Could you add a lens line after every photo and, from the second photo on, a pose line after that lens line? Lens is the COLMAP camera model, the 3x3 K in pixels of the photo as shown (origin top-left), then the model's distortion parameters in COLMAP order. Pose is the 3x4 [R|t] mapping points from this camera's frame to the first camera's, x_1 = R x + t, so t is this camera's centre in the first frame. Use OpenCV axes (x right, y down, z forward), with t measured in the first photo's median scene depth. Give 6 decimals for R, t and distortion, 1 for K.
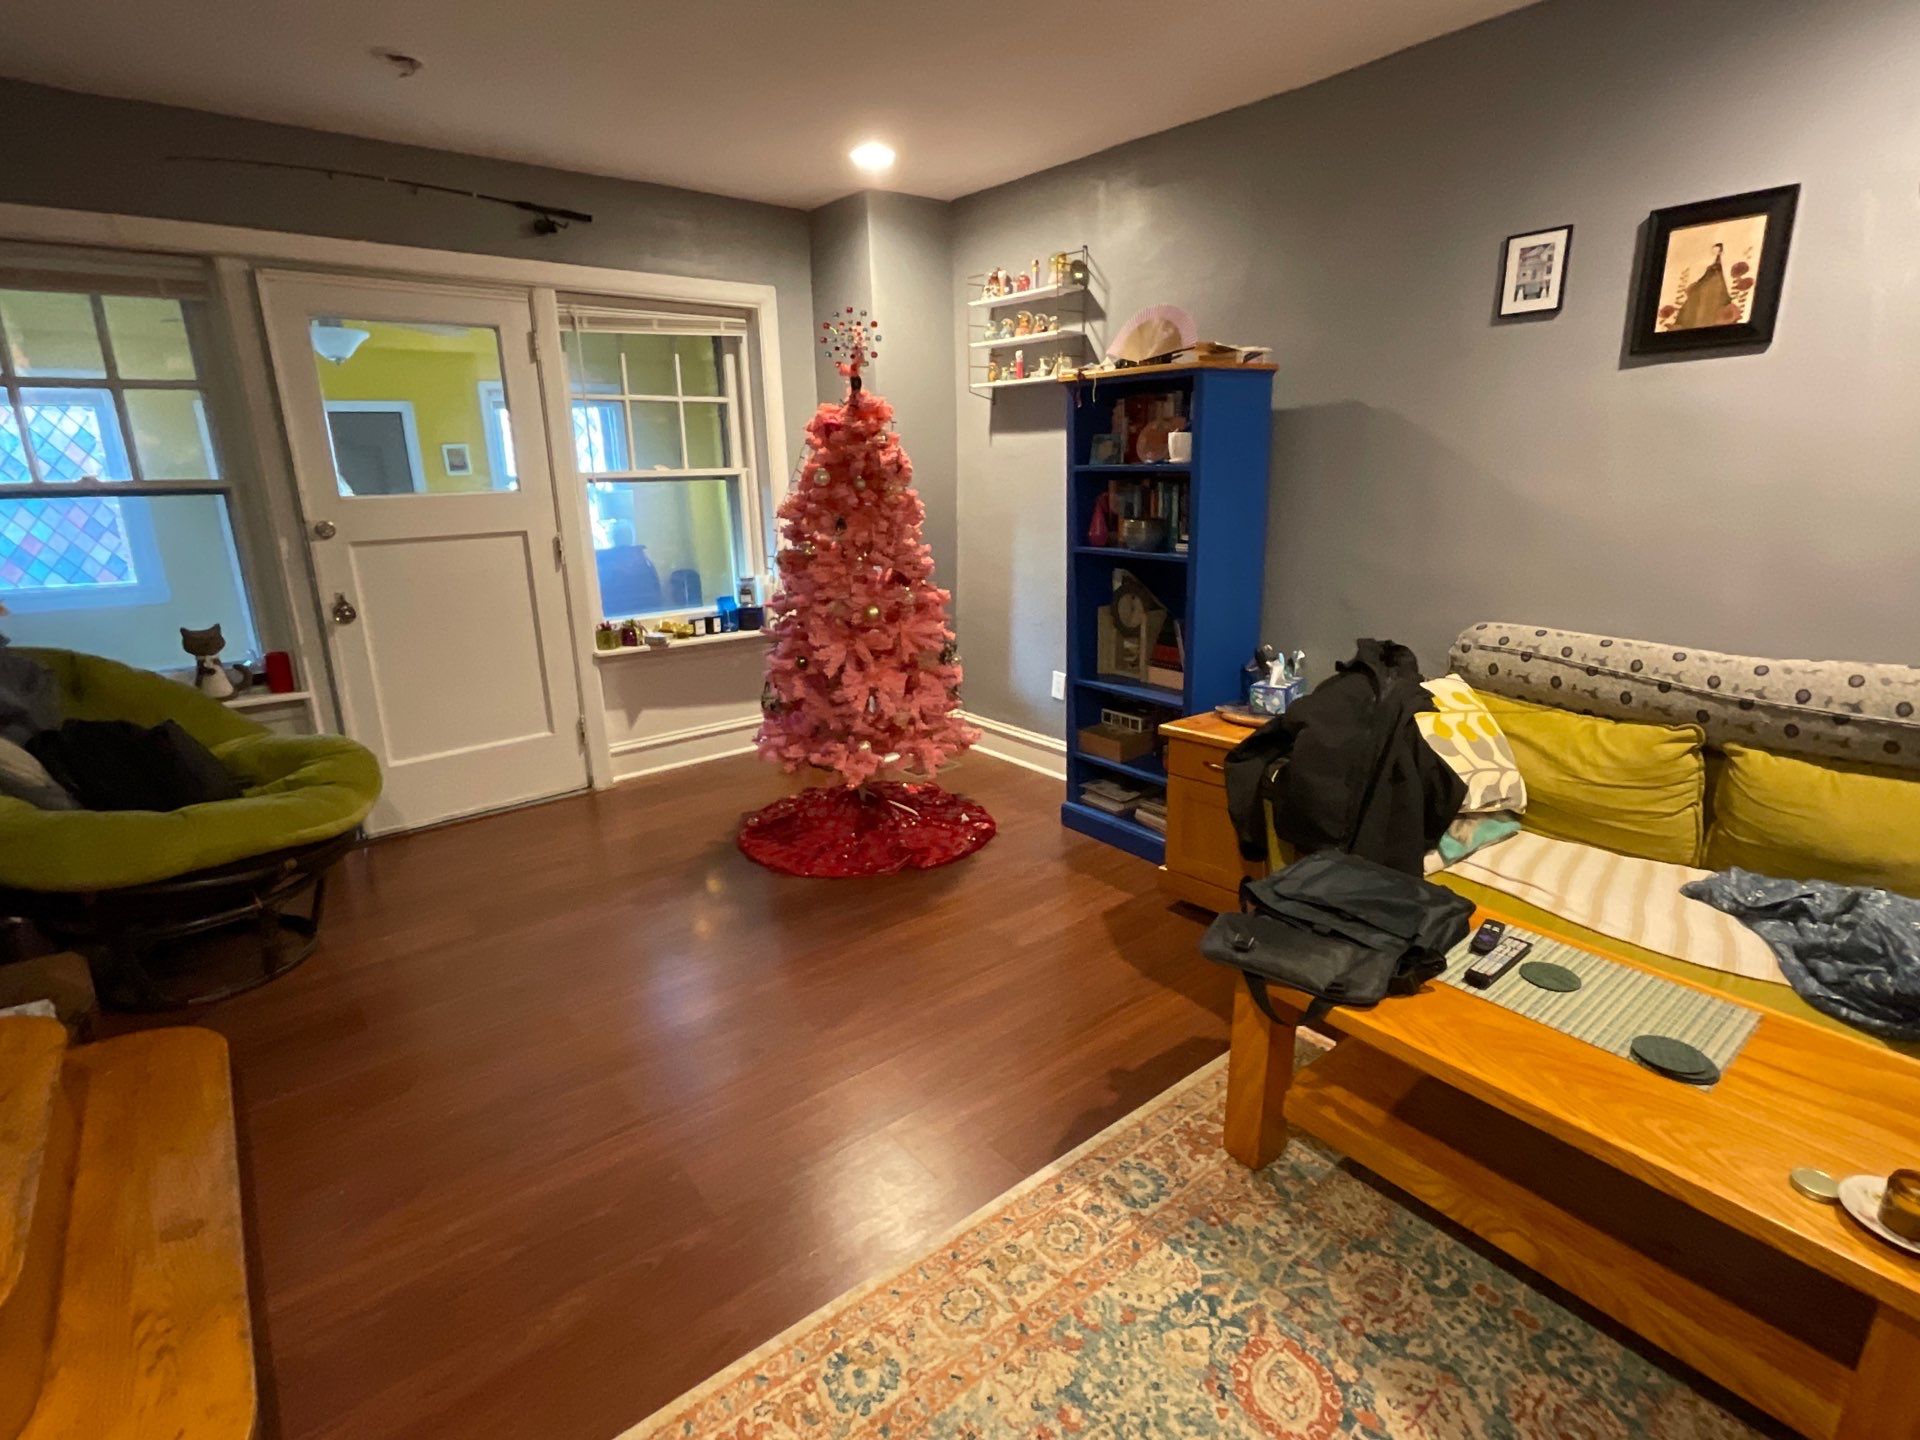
lens RADIAL K [[949.2, 0, 963.0], [0, 949.2, 723.2], [0, 0, 1]] dist [0.001031, 0.000069]
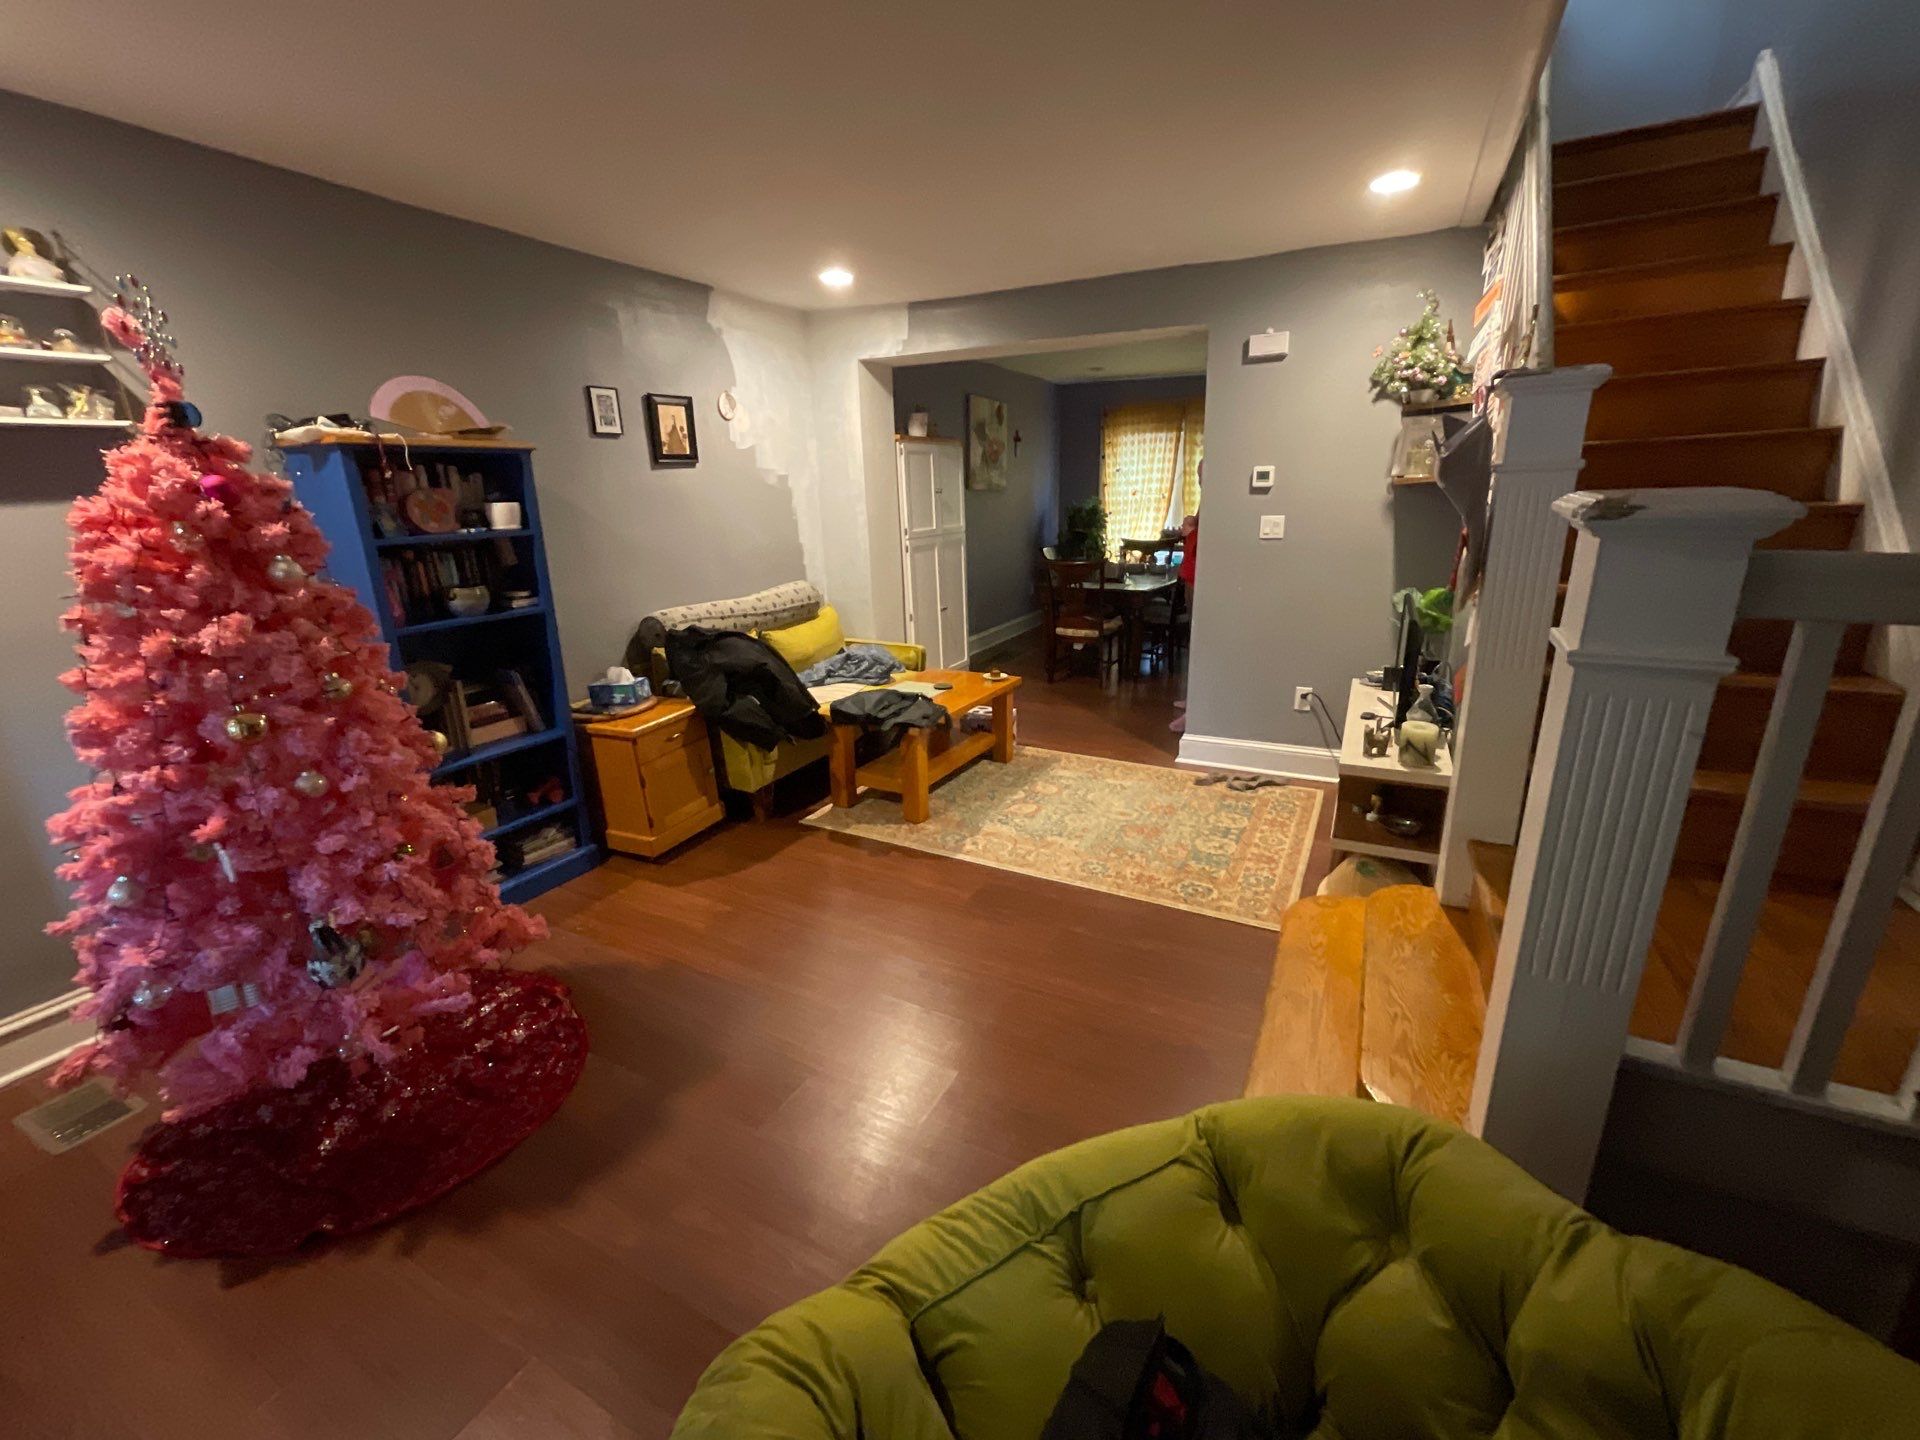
lens RADIAL K [[781.3, 0, 957.2], [0, 781.3, 723.7], [0, 0, 1]] dist [-0.012823, 0.000090]
pose [[-0.408783, -0.240869, 0.880272, -1.127471], [0.275162, 0.887128, 0.370526, -0.348605], [-0.870162, 0.393682, -0.296365, 1.188406]]
